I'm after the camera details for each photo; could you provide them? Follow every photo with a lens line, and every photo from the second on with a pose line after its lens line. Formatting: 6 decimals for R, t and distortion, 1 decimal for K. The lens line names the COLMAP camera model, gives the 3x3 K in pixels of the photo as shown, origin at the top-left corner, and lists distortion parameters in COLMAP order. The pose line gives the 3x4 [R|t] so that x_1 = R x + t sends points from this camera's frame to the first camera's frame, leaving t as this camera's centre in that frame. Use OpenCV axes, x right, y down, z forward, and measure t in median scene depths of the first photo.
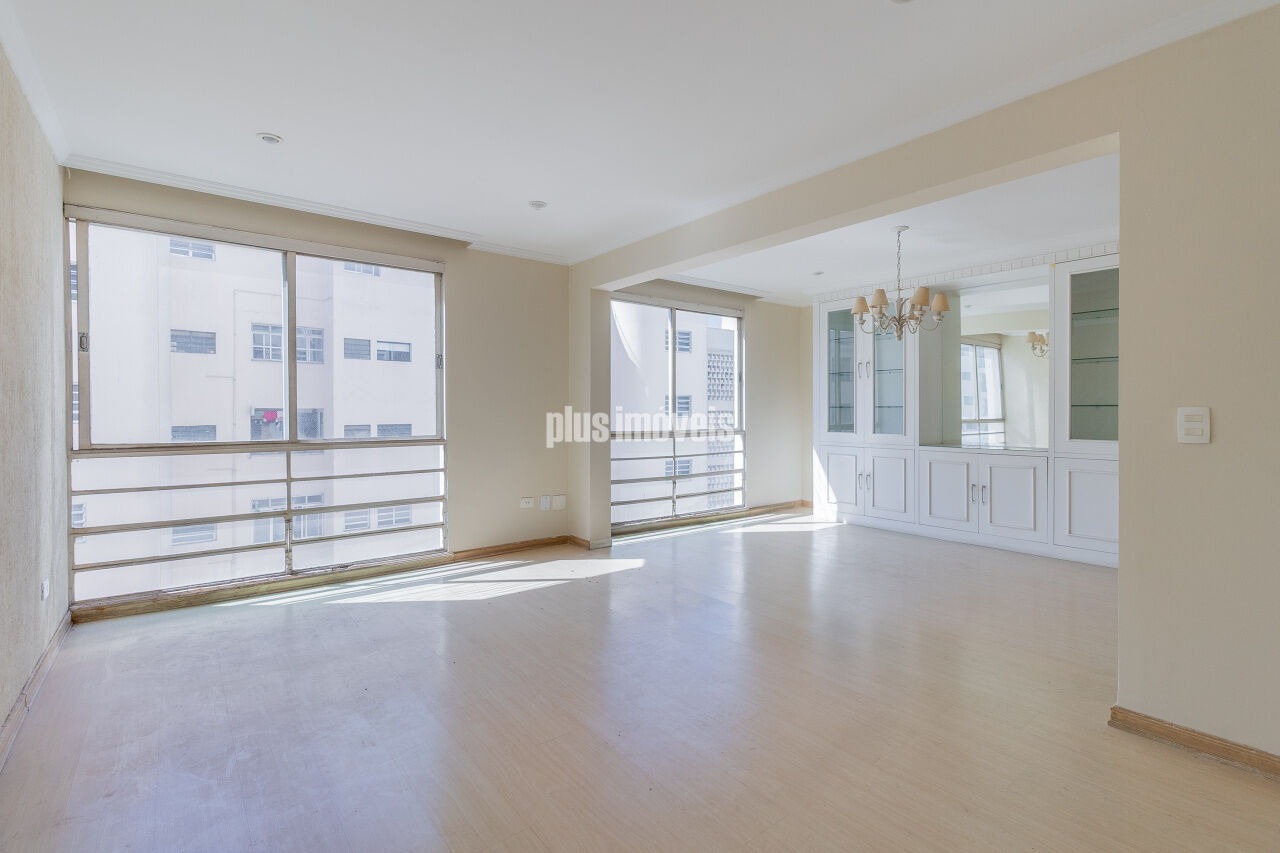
lens RADIAL K [[589.3, 0, 622.7], [0, 589.3, 413.6], [0, 0, 1]] dist [0.007865, 0.000259]
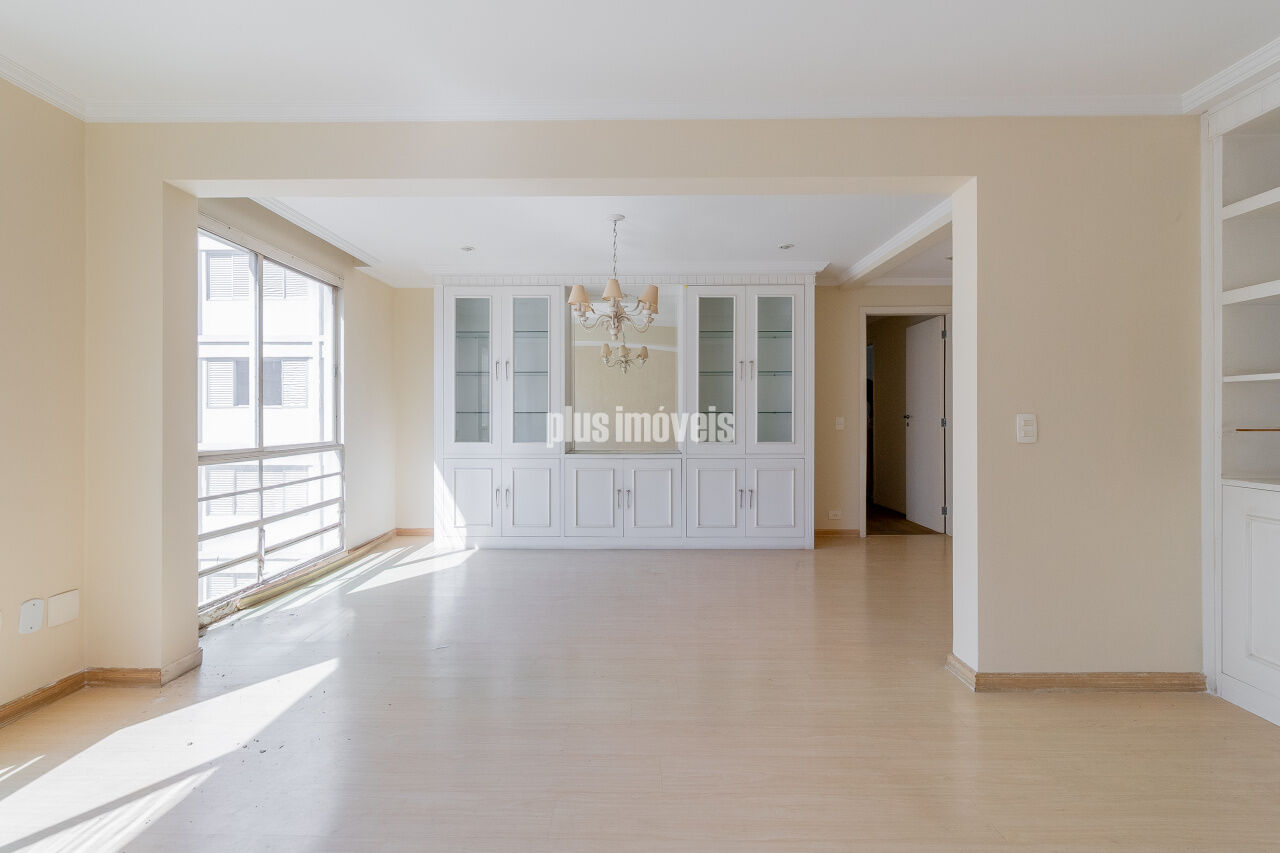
lens RADIAL K [[615.8, 0, 621.7], [0, 615.8, 418.9], [0, 0, 1]] dist [0.014341, -0.000911]
pose [[0.619379, -0.001738, 0.785090, -0.203714], [0.003542, 0.999994, -0.000580, -0.000840], [-0.785084, 0.003140, 0.619381, 0.299326]]
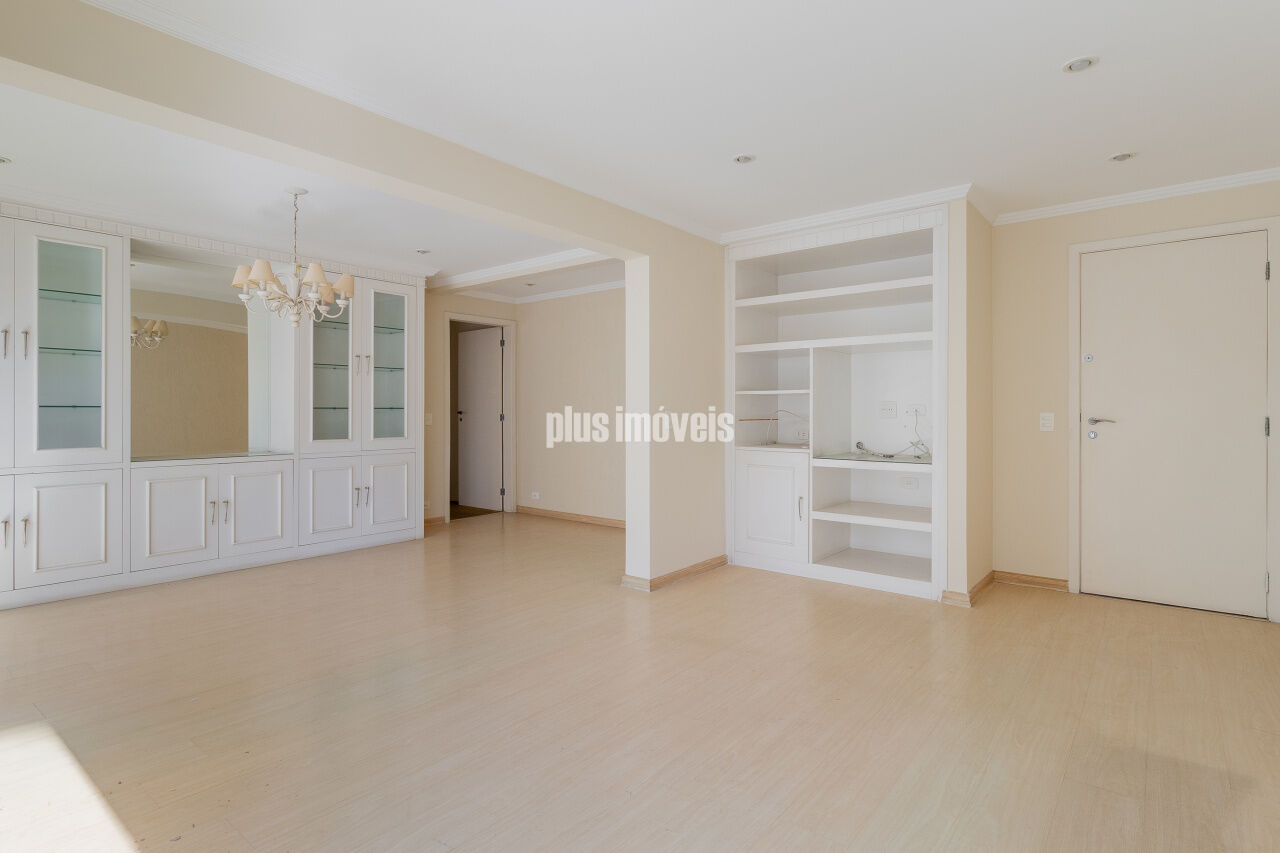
lens RADIAL K [[673.6, 0, 639.1], [0, 673.6, 412.8], [0, 0, 1]] dist [0.020608, -0.000240]
pose [[-0.244862, 0.000544, 0.969558, -0.416394], [0.004702, 0.999989, 0.000627, -0.002213], [-0.969546, 0.004712, -0.244862, 0.572304]]
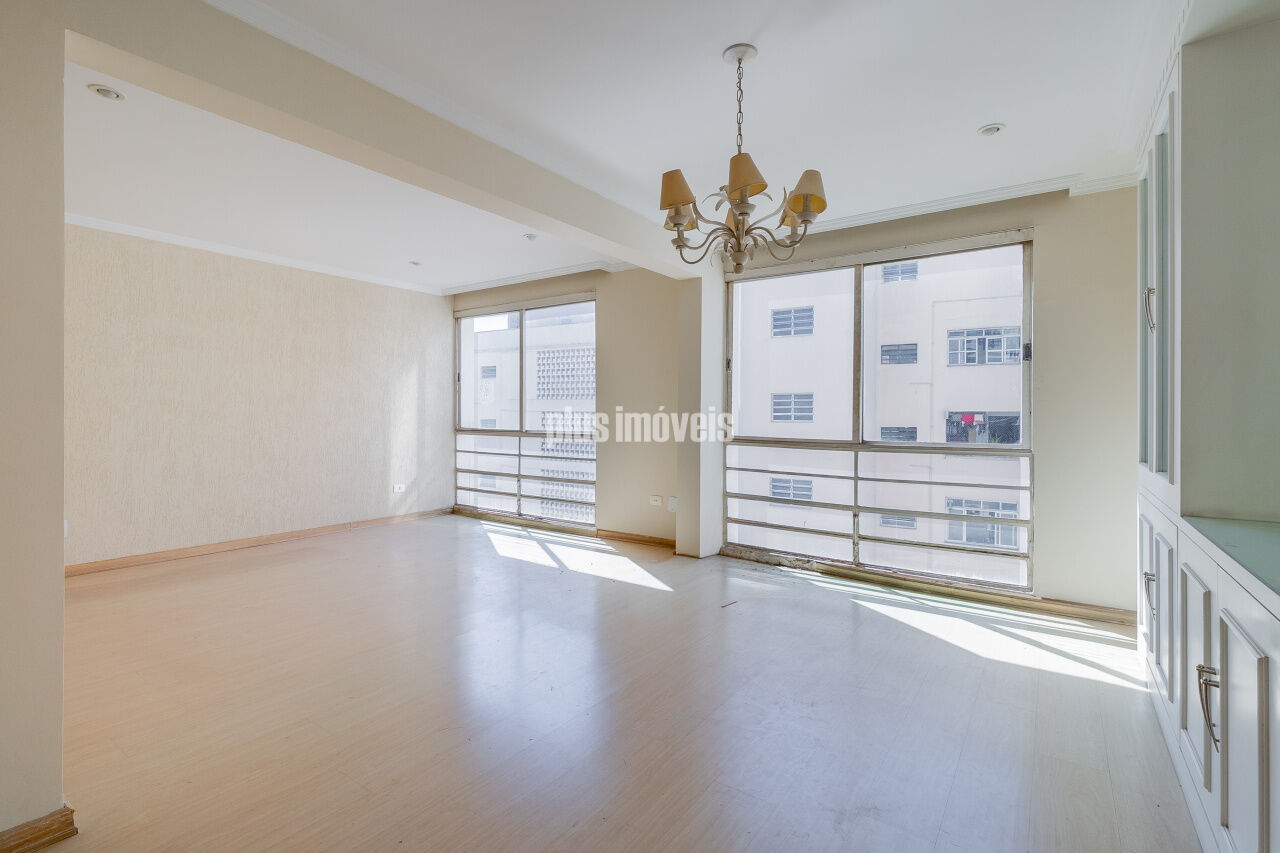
lens RADIAL K [[615.8, 0, 648.2], [0, 615.8, 405.0], [0, 0, 1]] dist [0.014341, -0.000911]
pose [[0.282154, -0.010776, -0.959308, 0.748655], [-0.009080, 0.999862, -0.013902, -0.001527], [0.959326, 0.012633, 0.282018, 0.582168]]
